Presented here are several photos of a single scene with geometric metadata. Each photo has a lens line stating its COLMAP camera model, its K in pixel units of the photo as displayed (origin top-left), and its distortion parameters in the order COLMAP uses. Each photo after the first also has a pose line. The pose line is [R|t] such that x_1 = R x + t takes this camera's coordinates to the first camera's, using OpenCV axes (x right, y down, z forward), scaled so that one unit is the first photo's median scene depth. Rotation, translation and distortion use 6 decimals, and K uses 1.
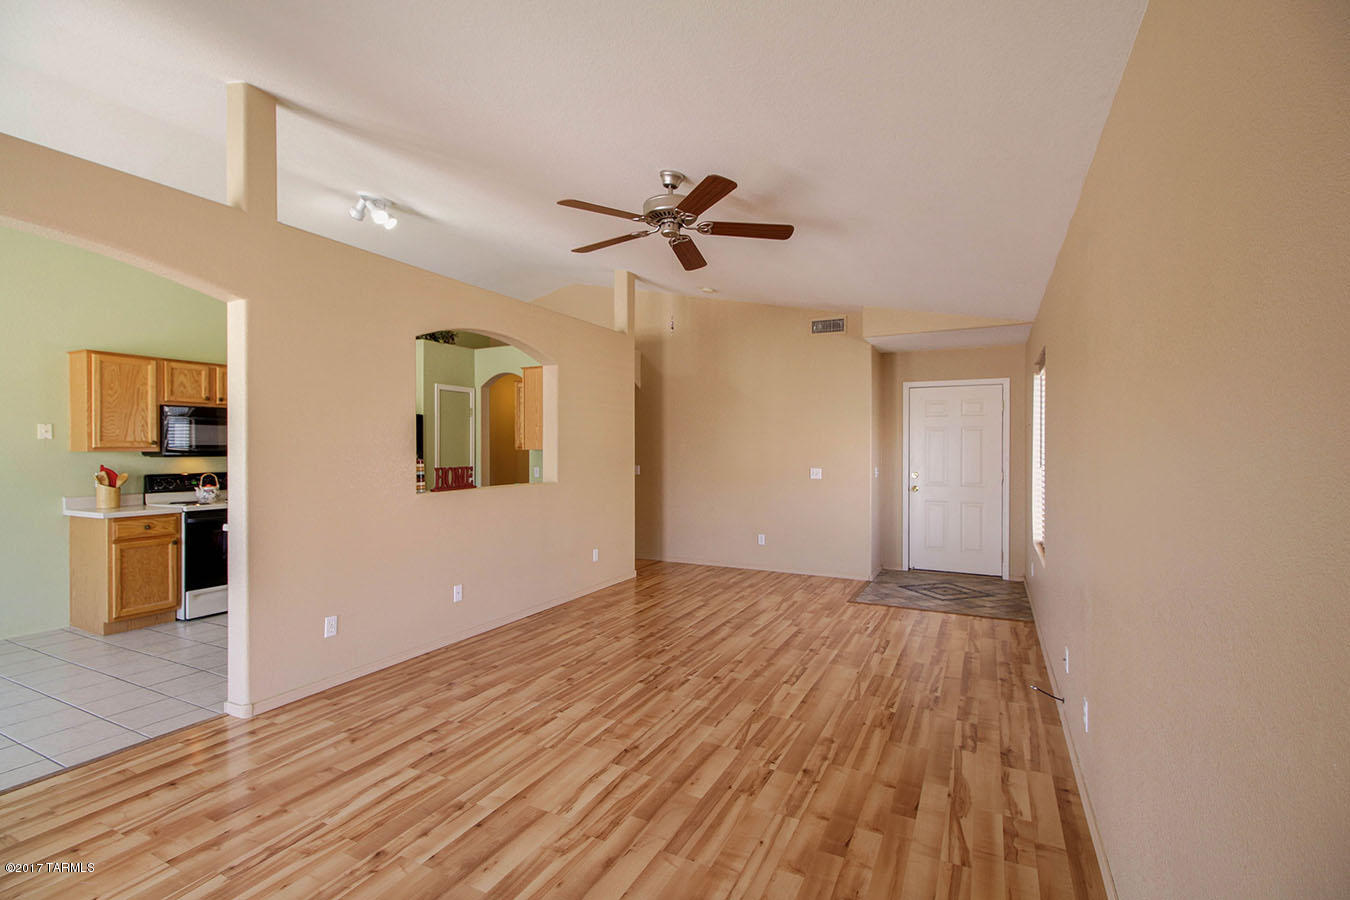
lens RADIAL K [[617.7, 0, 674.8], [0, 617.7, 450.2], [0, 0, 1]] dist [0.017046, -0.008810]
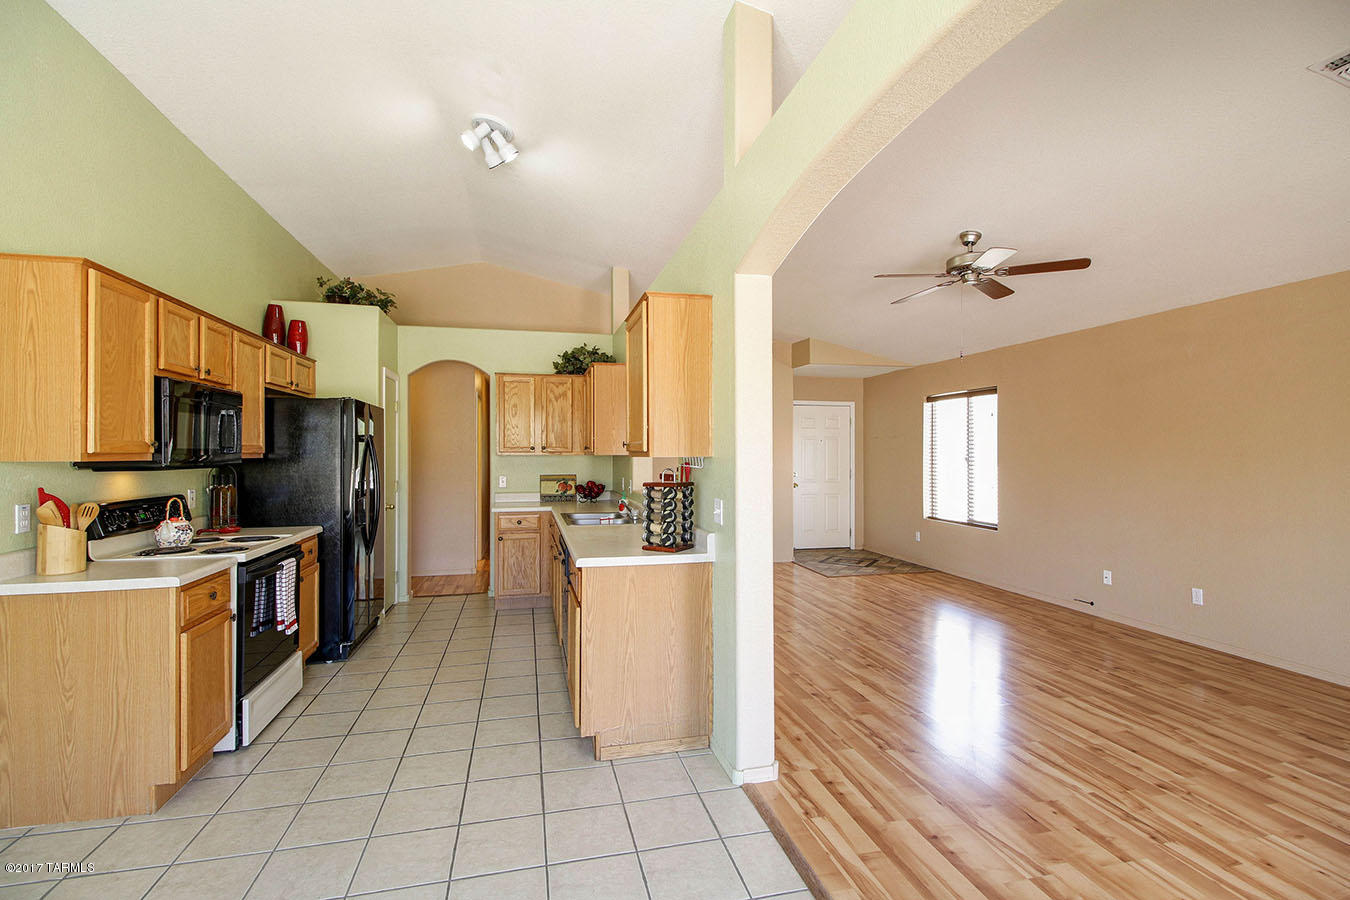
lens RADIAL K [[617.7, 0, 668.3], [0, 617.7, 449.3], [0, 0, 1]] dist [0.017046, -0.008810]
pose [[0.763677, 0.002892, 0.645592, -1.324906], [0.002483, 0.999969, -0.007416, -0.003737], [-0.645593, 0.007266, 0.763647, 0.454071]]
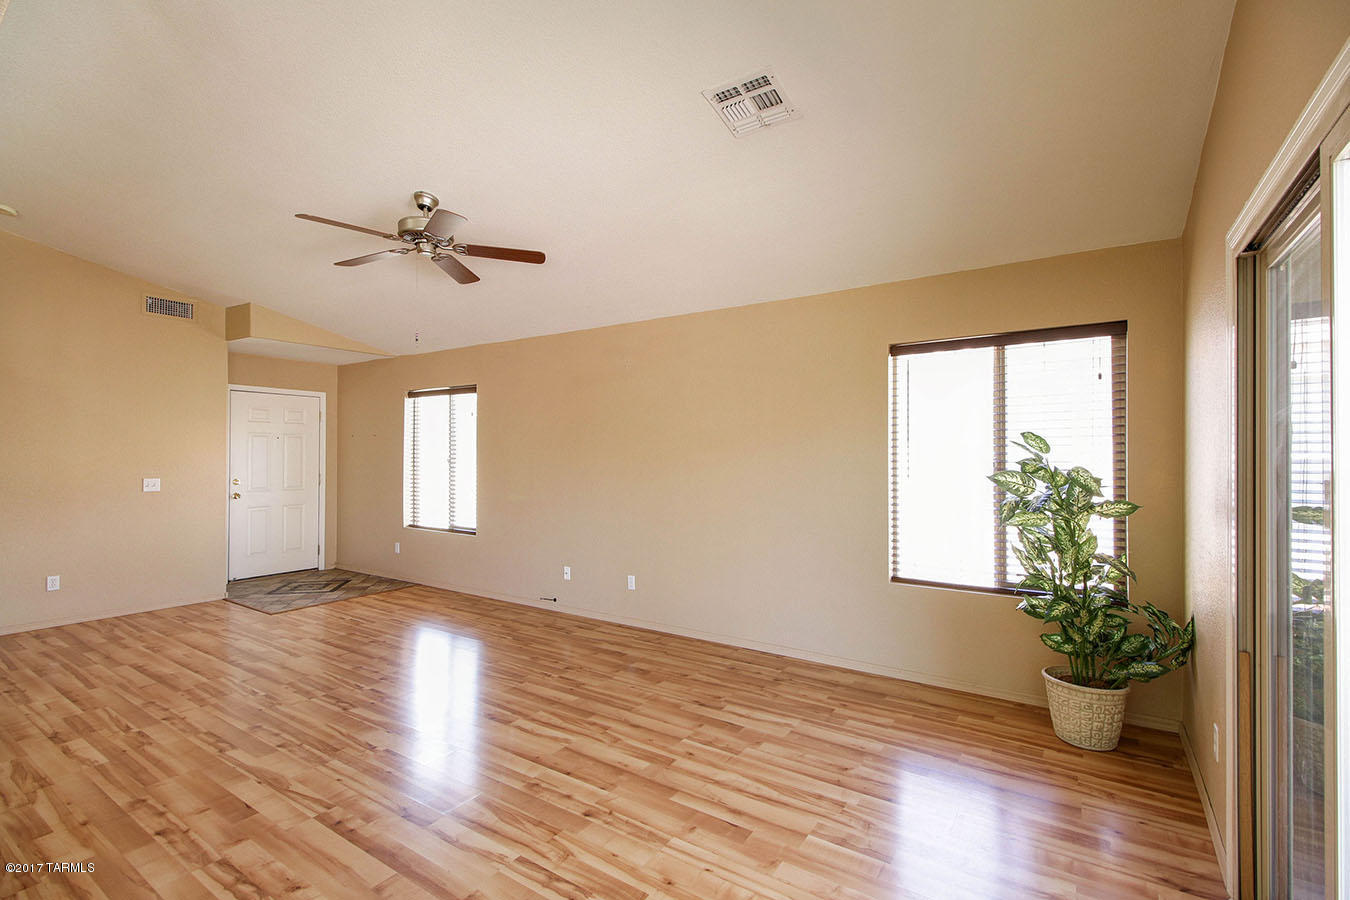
lens RADIAL K [[617.7, 0, 670.3], [0, 617.7, 449.0], [0, 0, 1]] dist [0.017046, -0.008810]
pose [[0.120622, 0.008114, 0.992665, -1.046259], [0.001348, 0.999964, -0.008337, -0.003421], [-0.992698, 0.002344, 0.120606, 0.471311]]
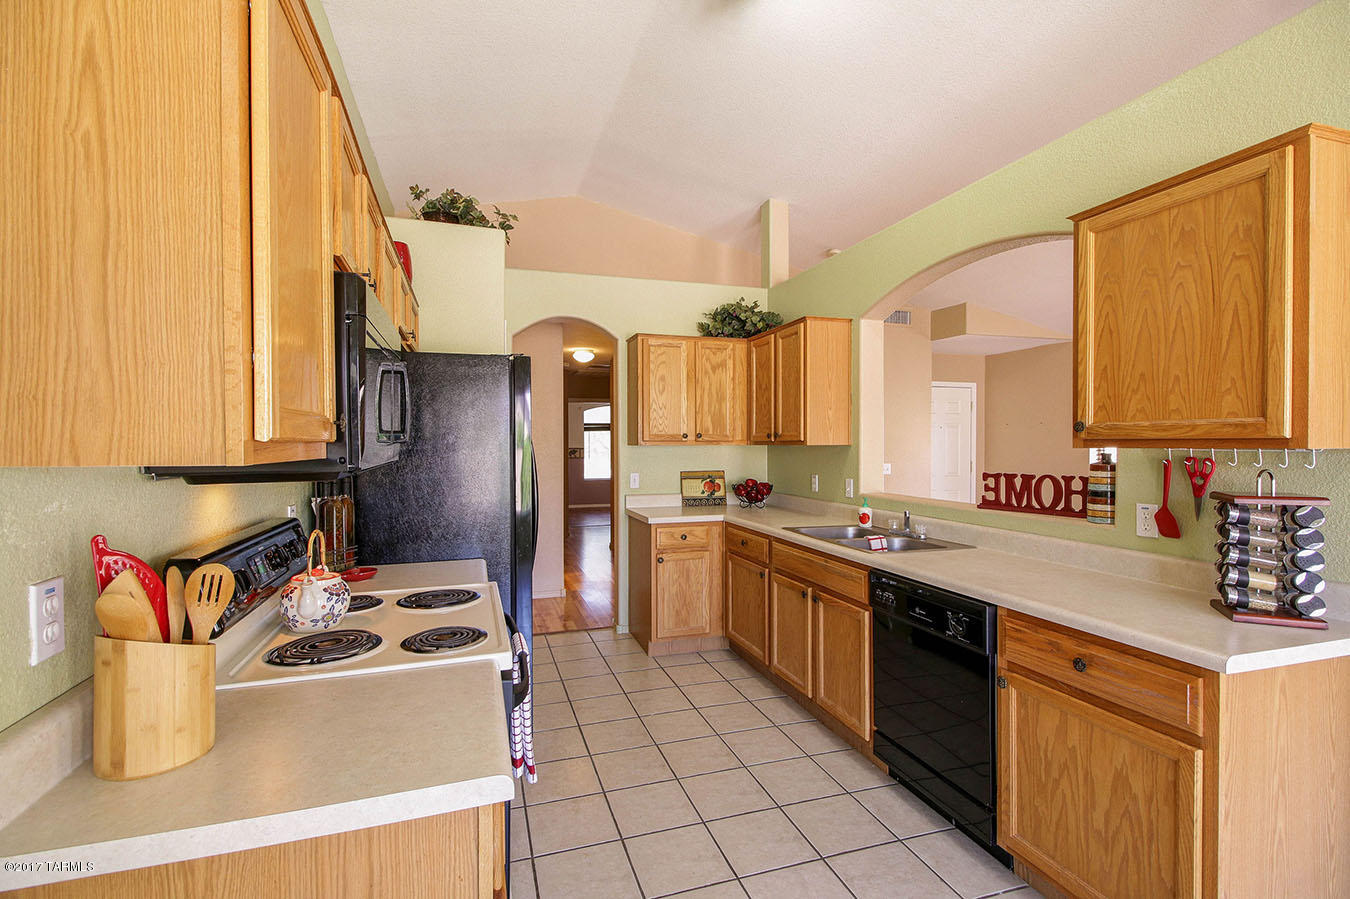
lens RADIAL K [[617.7, 0, 670.0], [0, 617.7, 449.3], [0, 0, 1]] dist [0.017046, -0.008810]
pose [[0.708980, -0.008171, 0.705181, -1.435998], [0.001545, 0.999948, 0.010034, -0.005544], [-0.705226, -0.006024, 0.708957, 1.162772]]
